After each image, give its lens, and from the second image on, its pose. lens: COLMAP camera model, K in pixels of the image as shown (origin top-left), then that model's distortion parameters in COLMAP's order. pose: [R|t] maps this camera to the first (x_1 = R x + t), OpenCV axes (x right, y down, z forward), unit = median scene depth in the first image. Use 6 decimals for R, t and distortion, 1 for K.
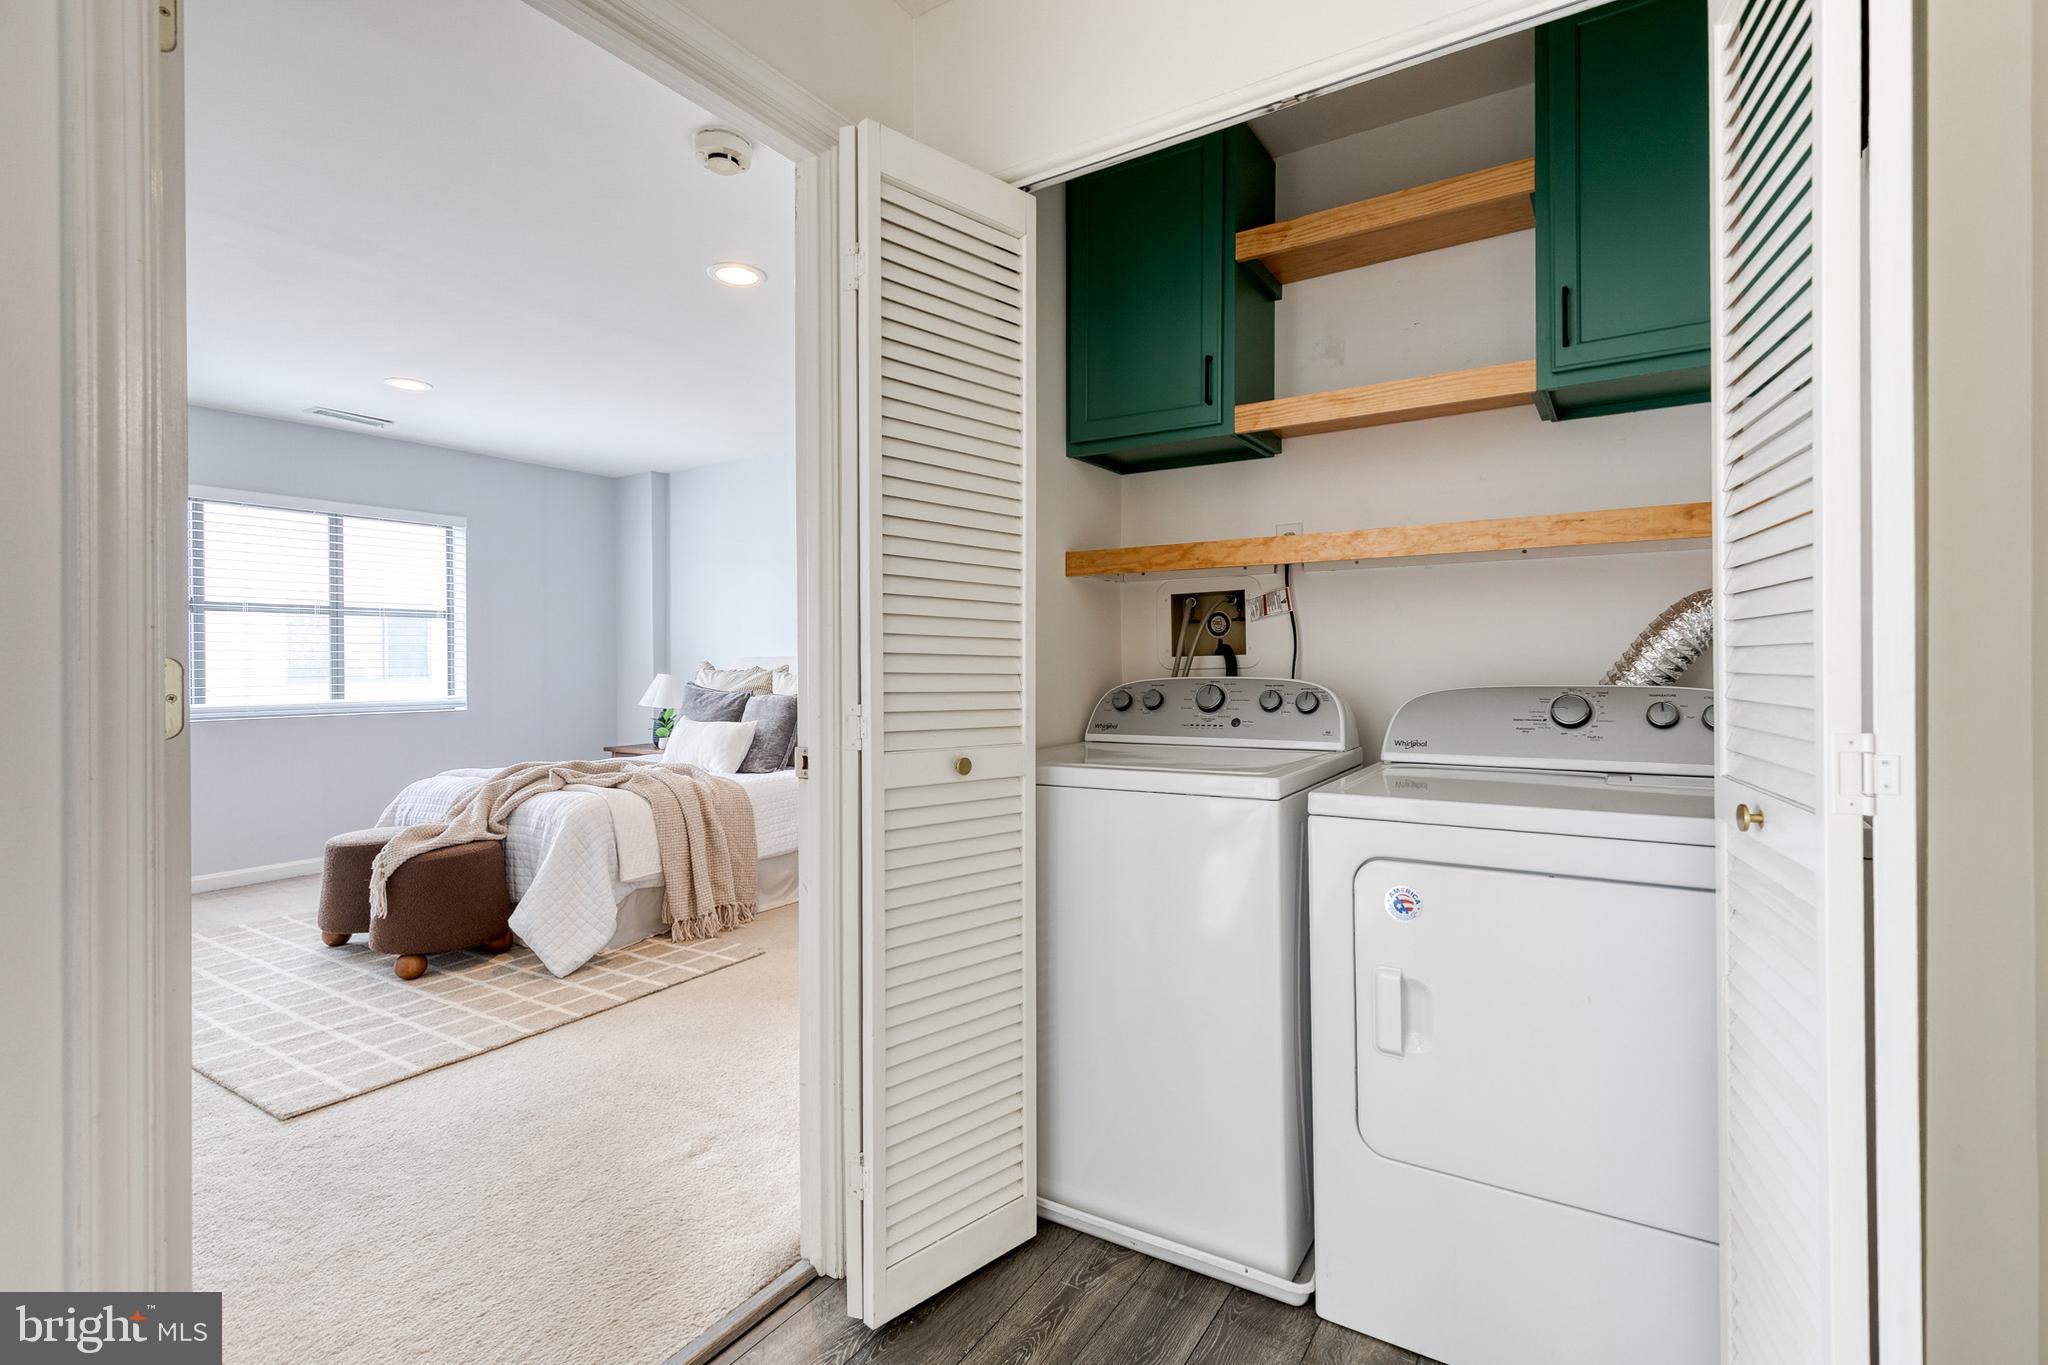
lens RADIAL K [[899.4, 0, 1031.9], [0, 899.4, 661.9], [0, 0, 1]] dist [0.003887, -0.000060]
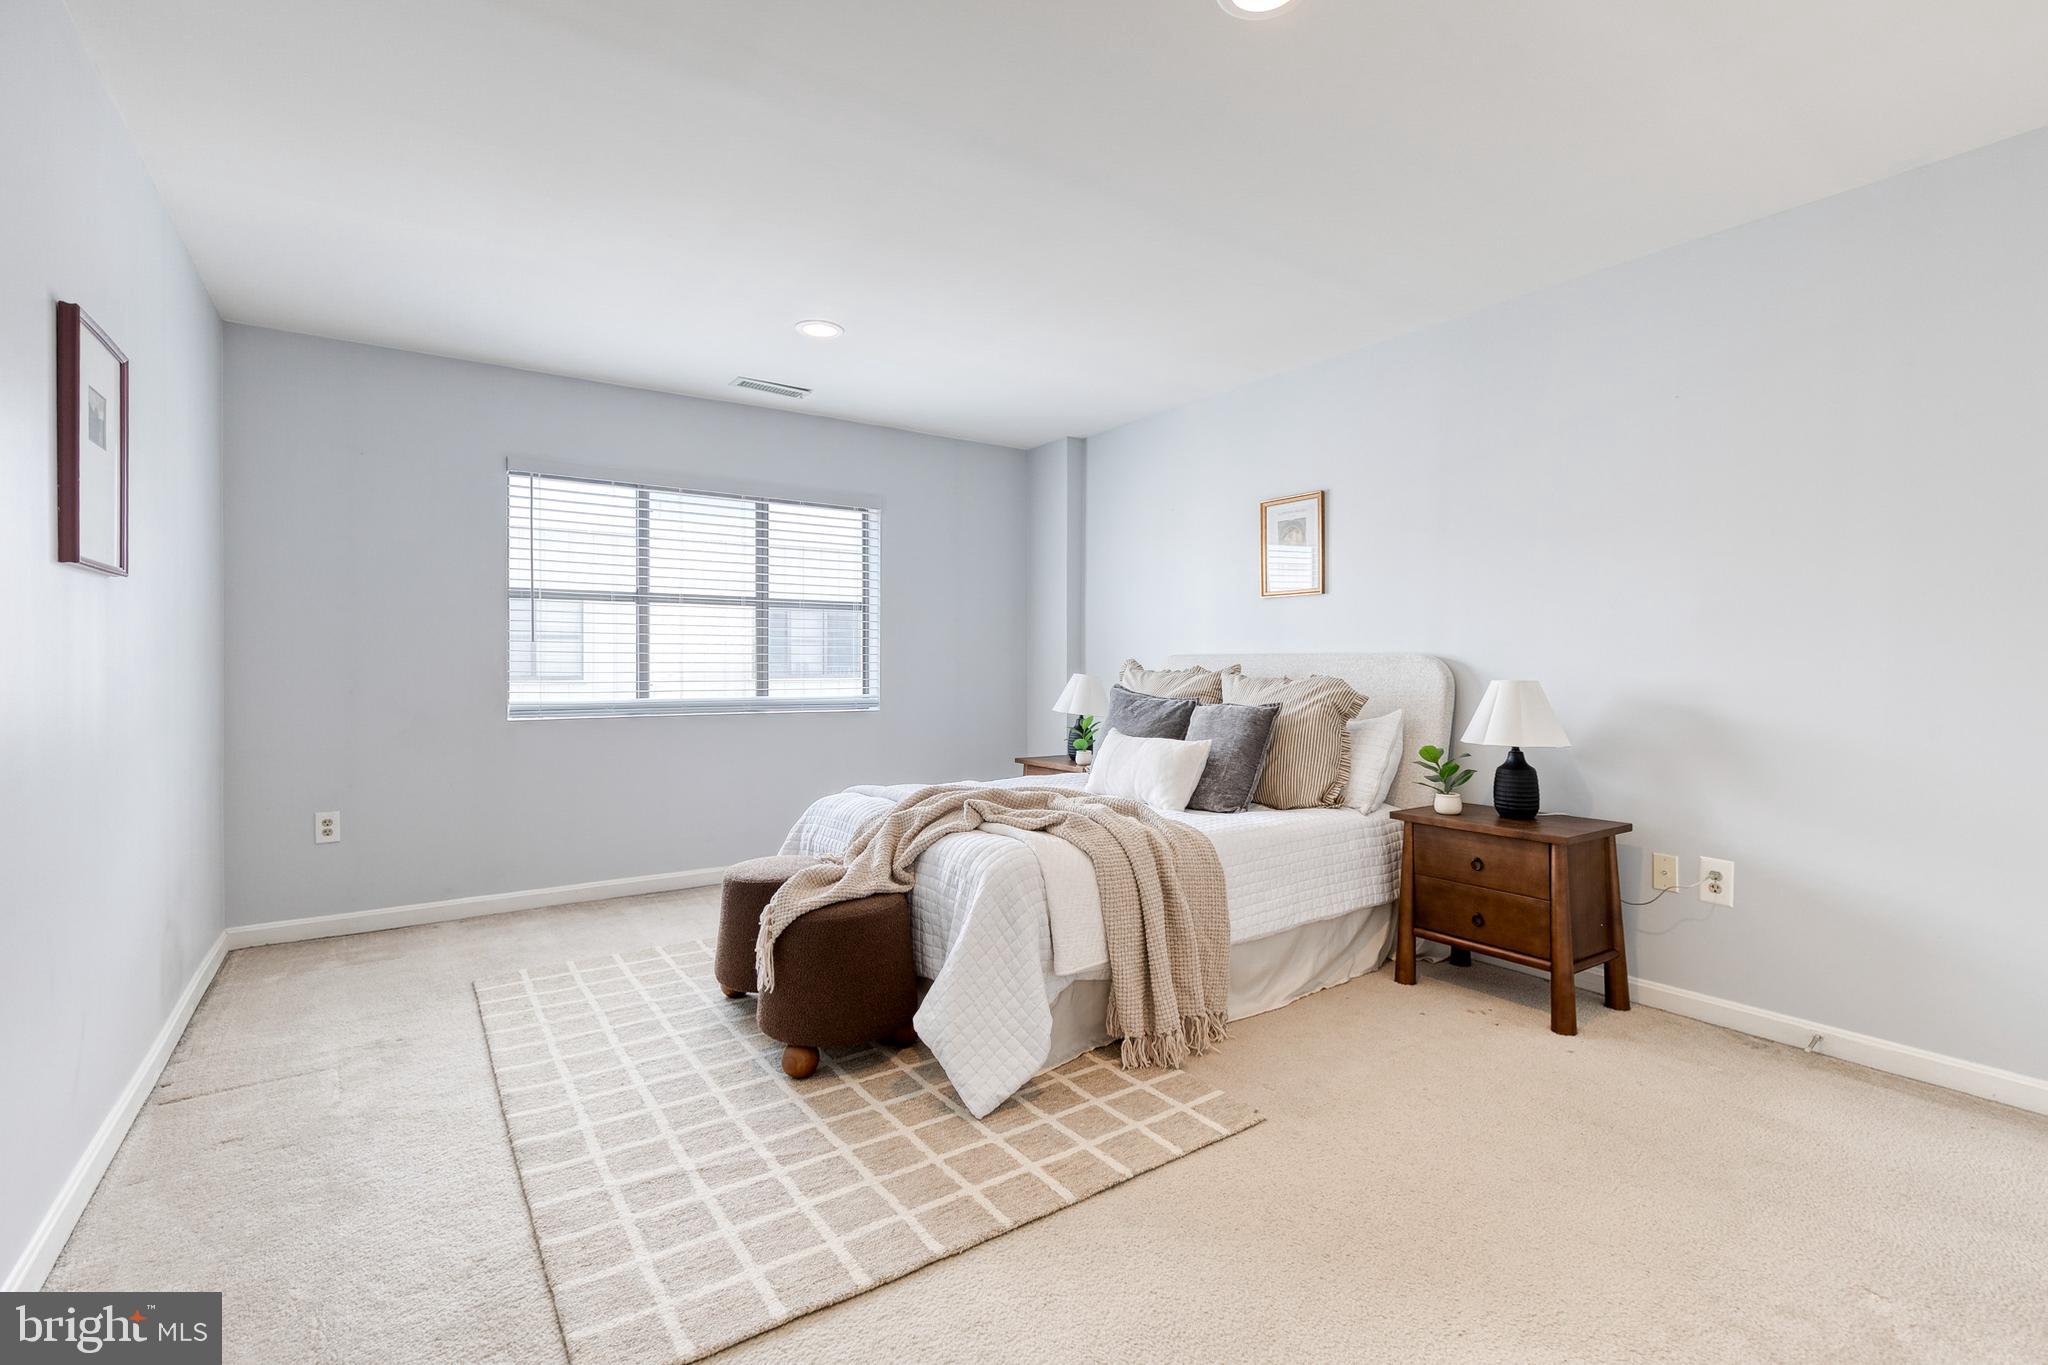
lens RADIAL K [[903.4, 0, 1026.2], [0, 903.4, 680.1], [0, 0, 1]] dist [-0.000018, -0.000159]
pose [[0.915785, 0.017219, -0.401299, -0.193472], [-0.009954, 0.999747, 0.020180, 0.004311], [0.401545, -0.014486, 0.915725, 0.343146]]
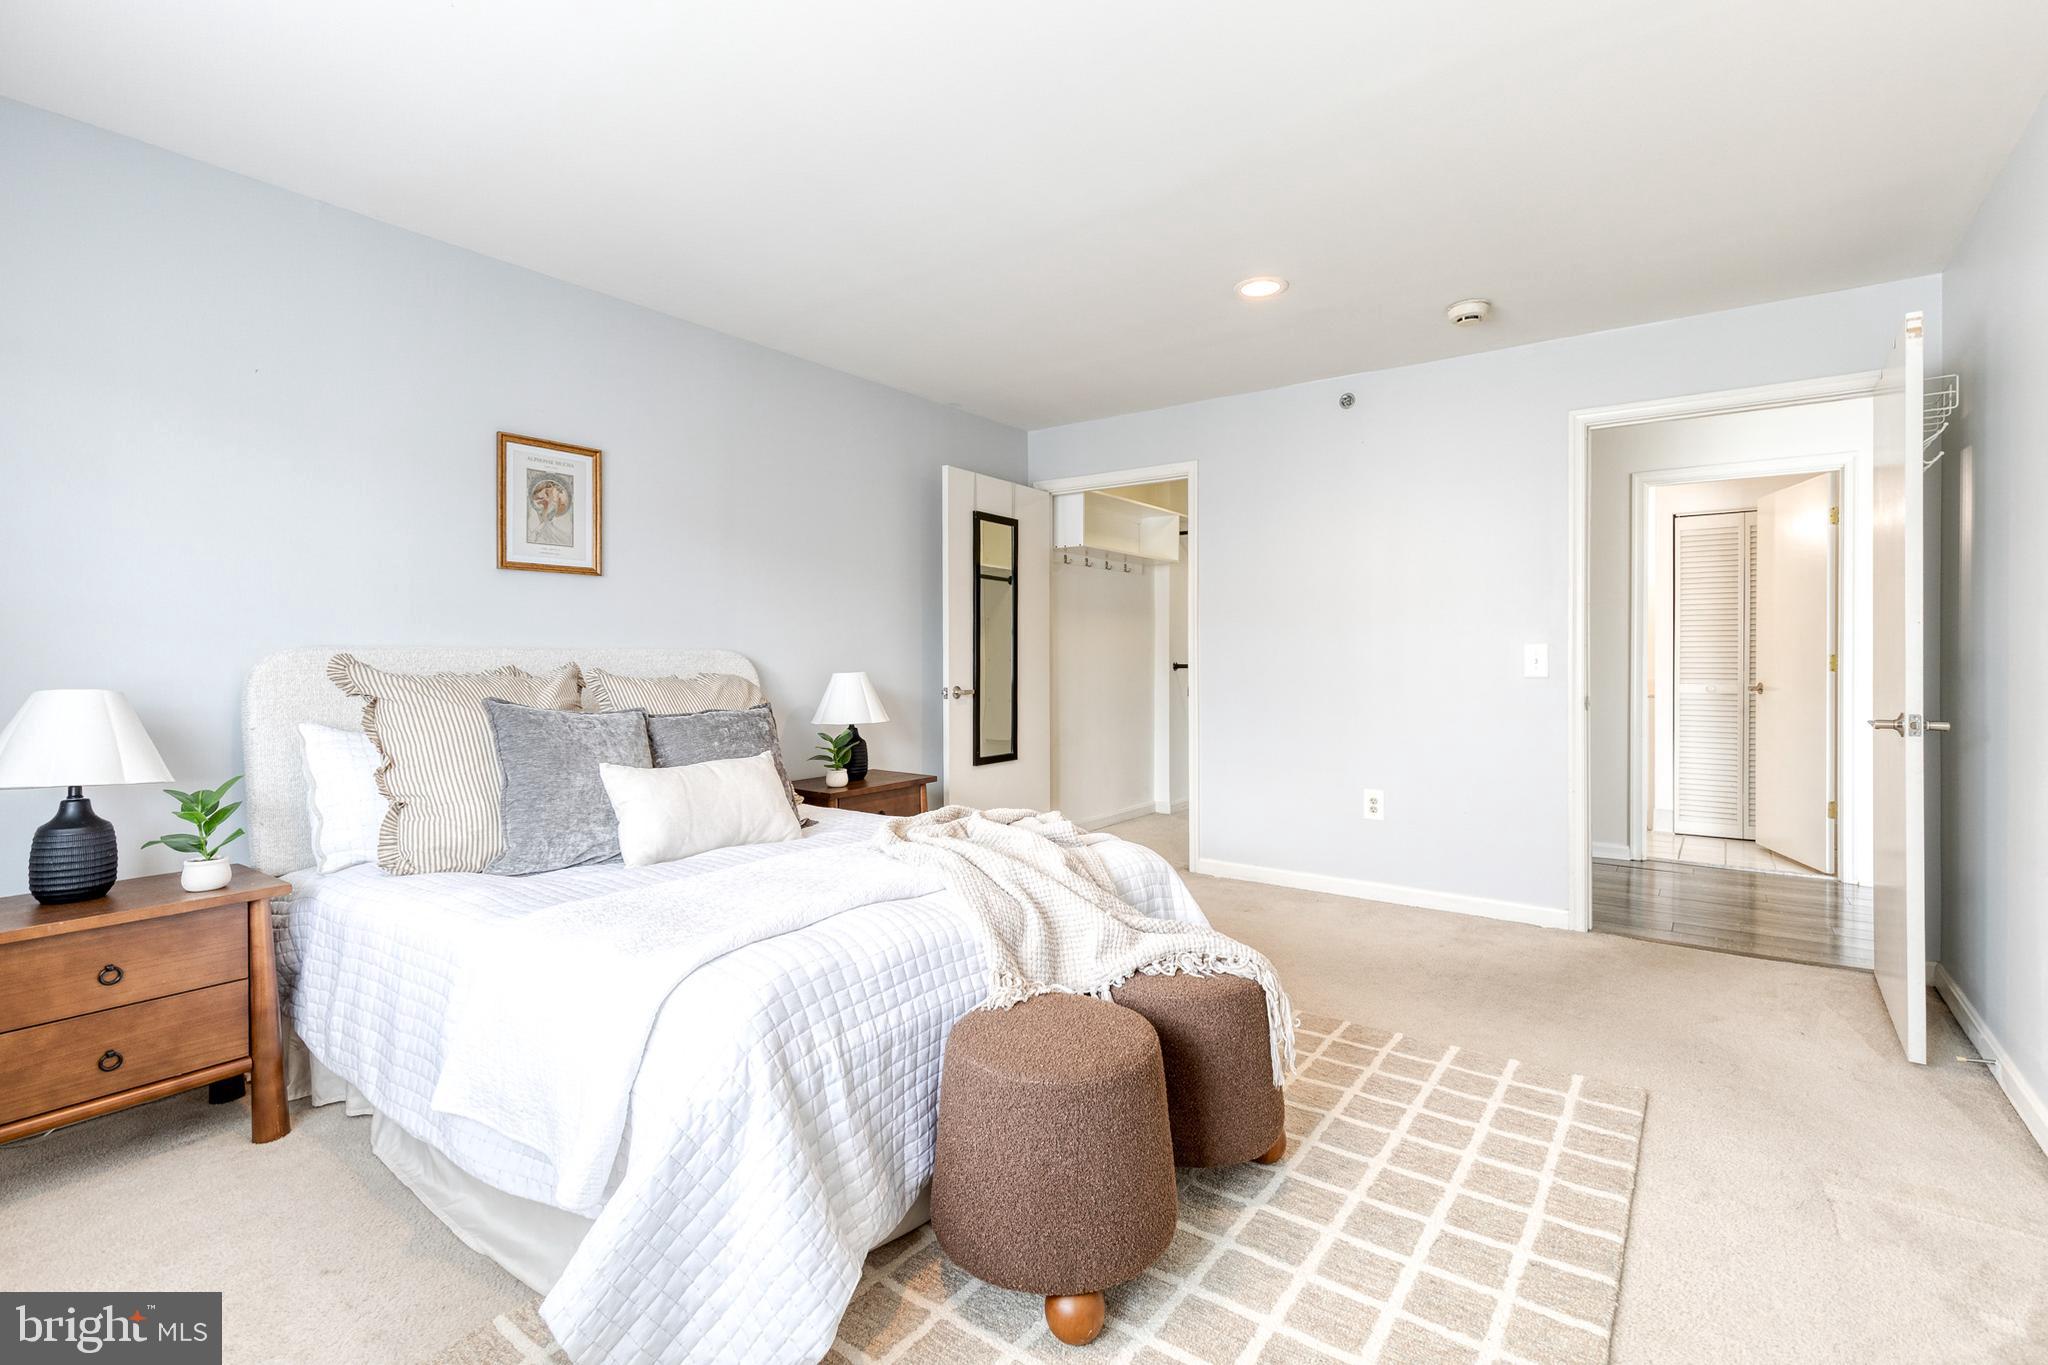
lens RADIAL K [[917.9, 0, 1049.3], [0, 917.9, 696.7], [0, 0, 1]] dist [0.014318, -0.004505]
pose [[0.088436, -0.038779, 0.995327, -1.154071], [0.007587, 0.999239, 0.038257, 0.006161], [-0.996053, 0.004168, 0.088663, 0.951825]]
